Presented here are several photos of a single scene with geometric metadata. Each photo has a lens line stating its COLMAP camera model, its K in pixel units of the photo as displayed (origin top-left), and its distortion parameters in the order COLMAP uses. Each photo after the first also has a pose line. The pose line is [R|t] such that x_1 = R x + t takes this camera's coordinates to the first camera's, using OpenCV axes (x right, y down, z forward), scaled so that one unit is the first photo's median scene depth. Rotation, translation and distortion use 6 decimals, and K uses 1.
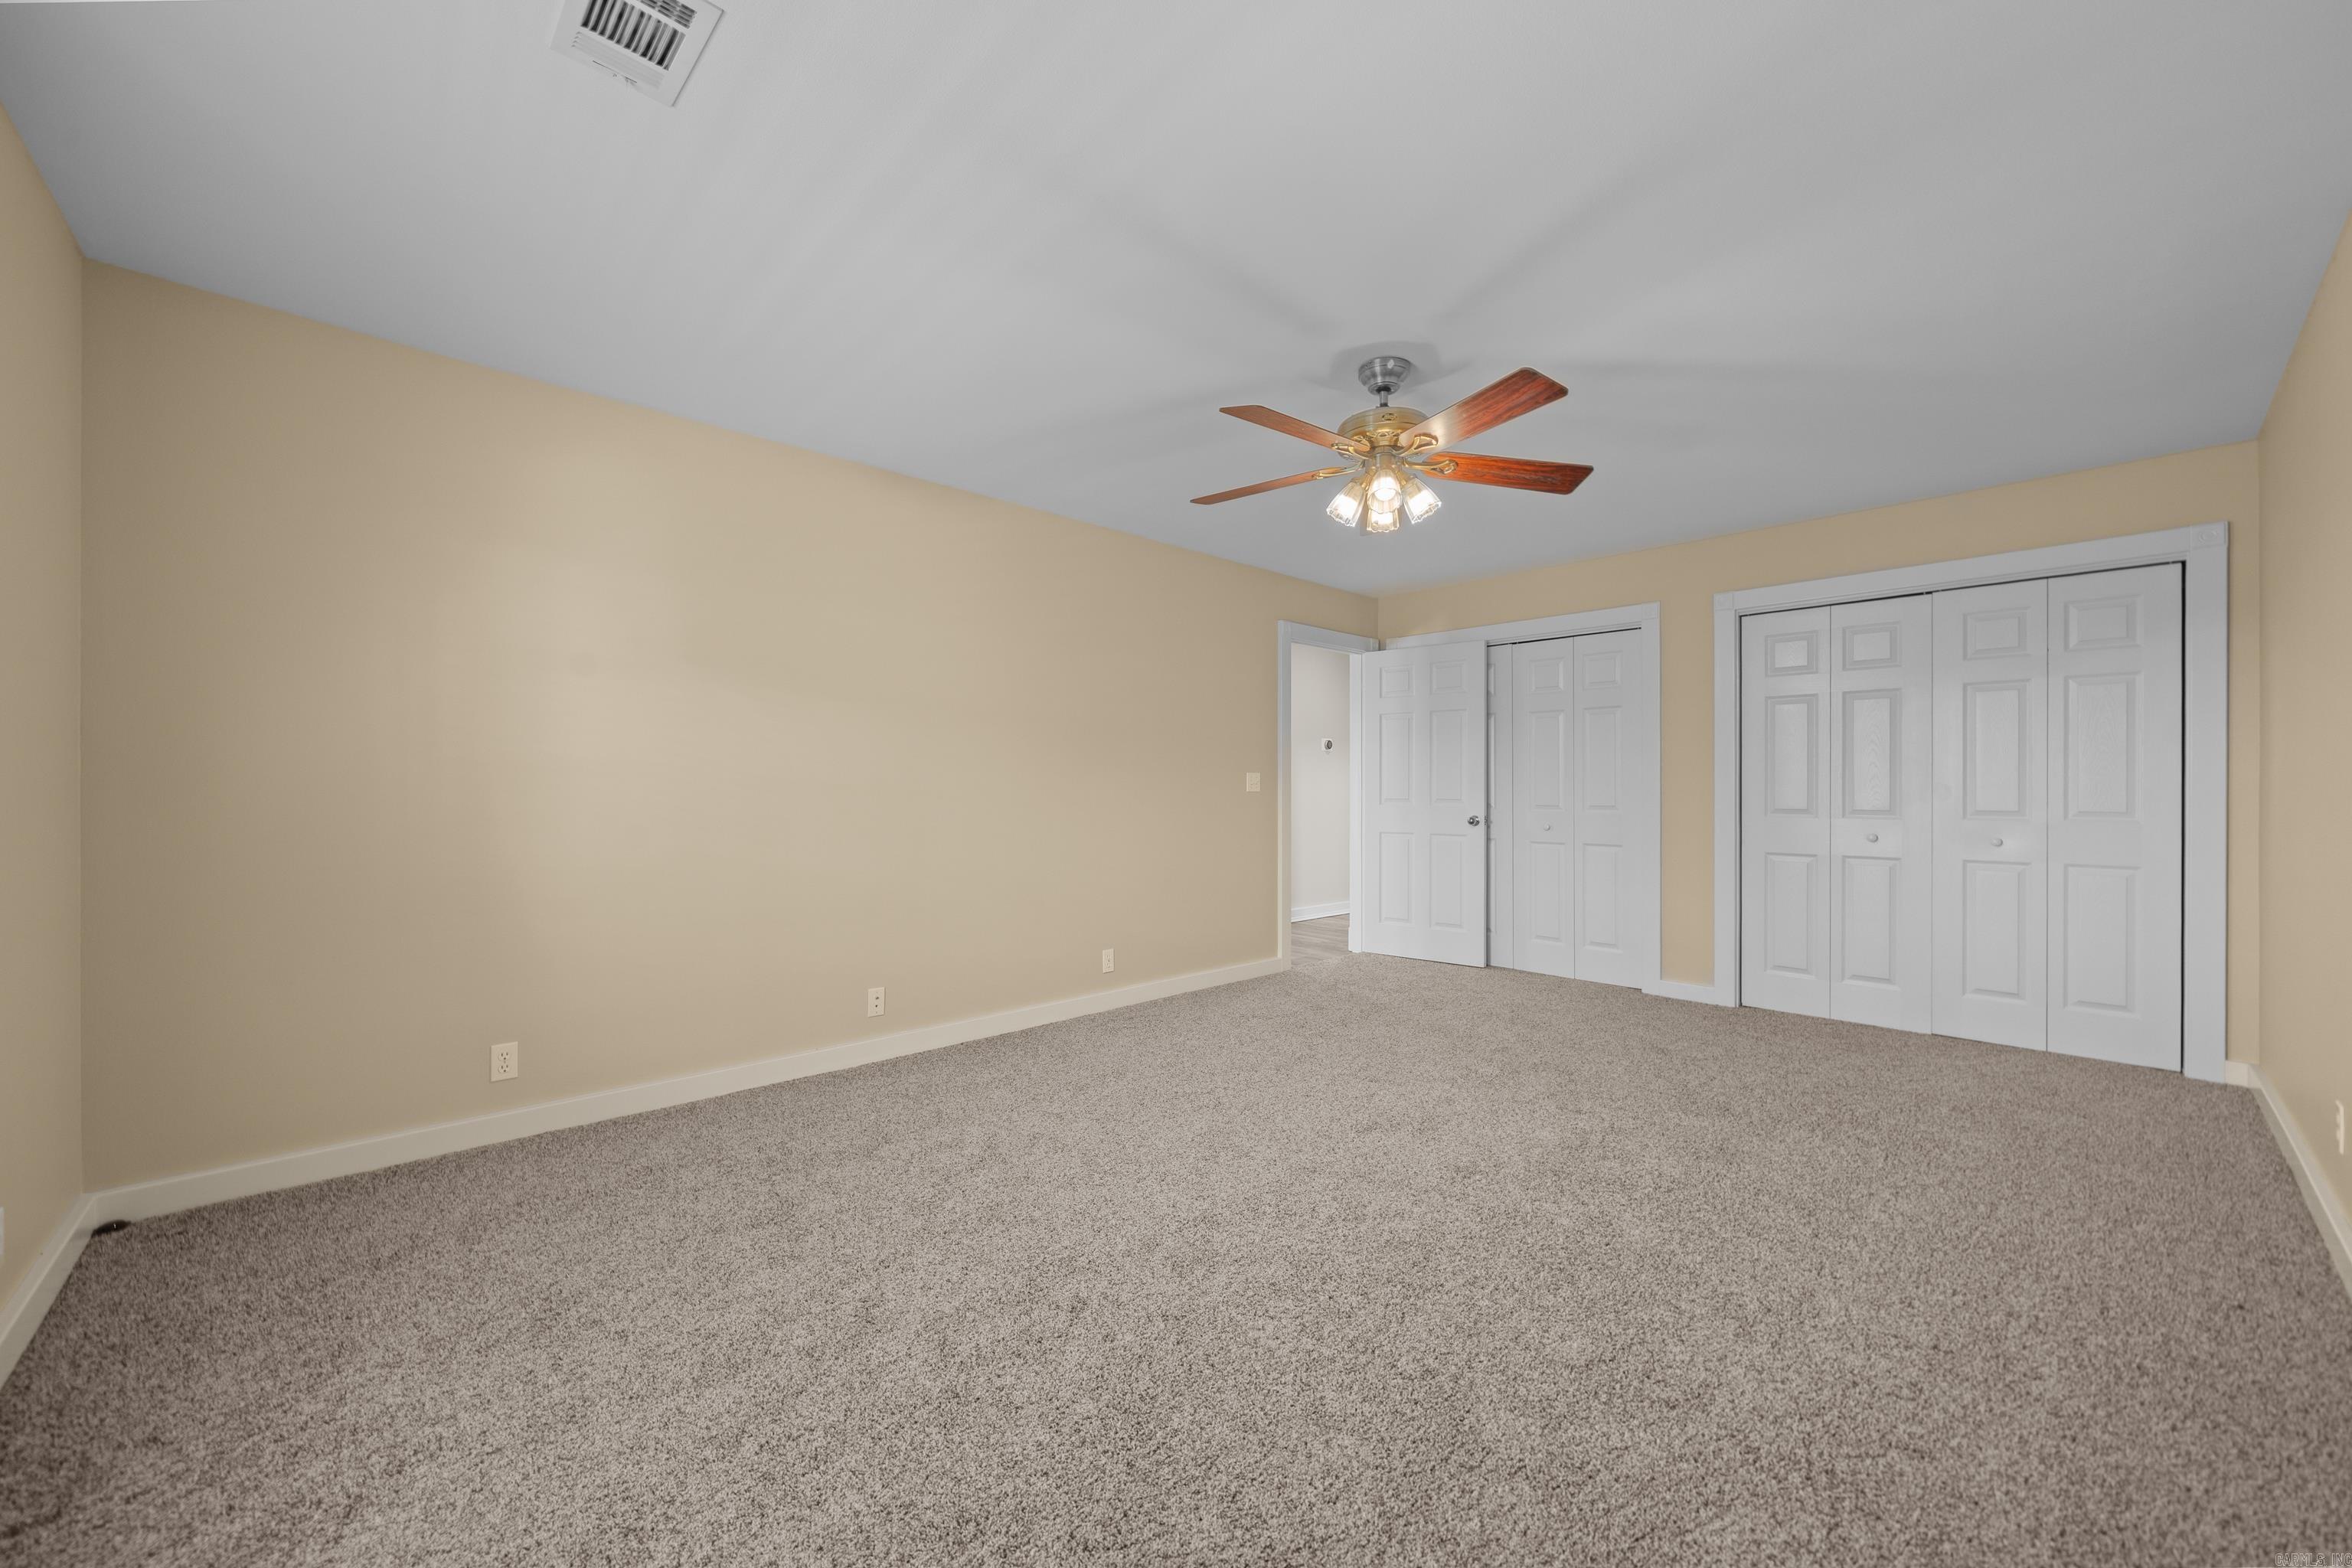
lens RADIAL K [[874.8, 0, 1176.0], [0, 874.8, 784.0], [0, 0, 1]] dist [-0.000160, -0.000004]
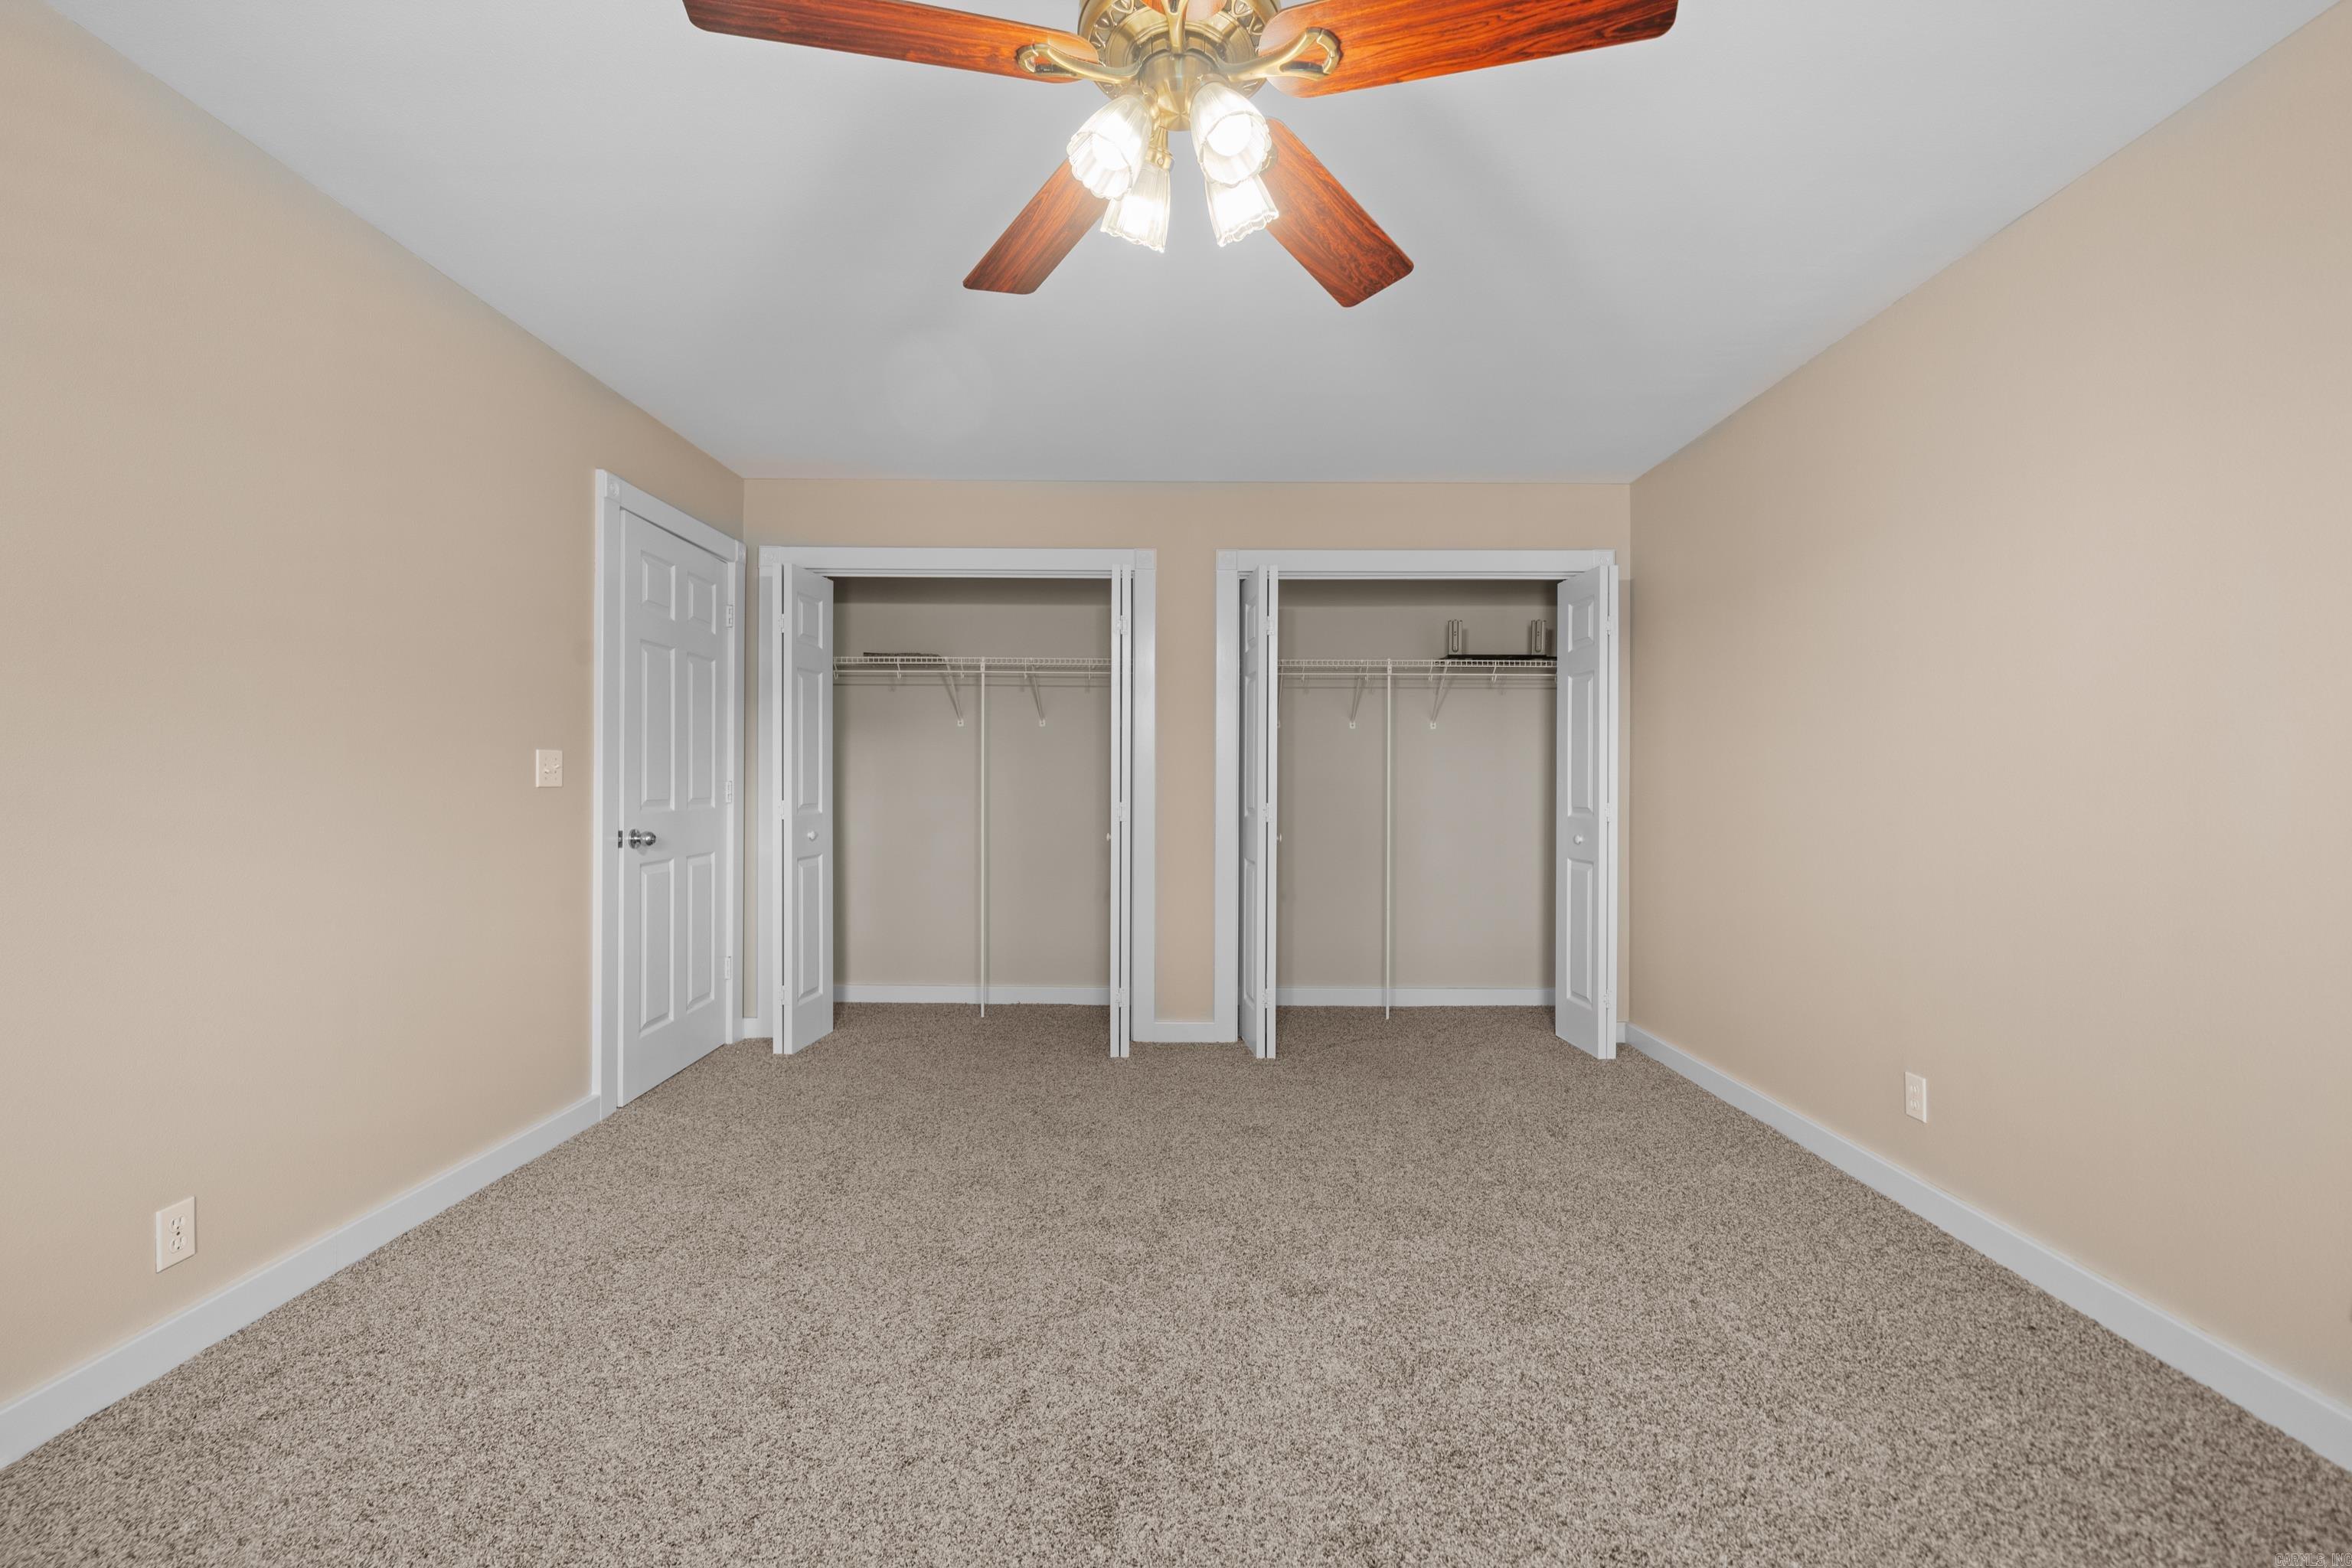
lens RADIAL K [[975.7, 0, 1176.0], [0, 975.7, 784.0], [0, 0, 1]] dist [0.001378, 0.000454]
pose [[0.690083, 0.002017, 0.723727, -0.083398], [-0.008116, 0.999955, 0.004951, 0.001749], [-0.723684, -0.009290, 0.690069, 0.387941]]
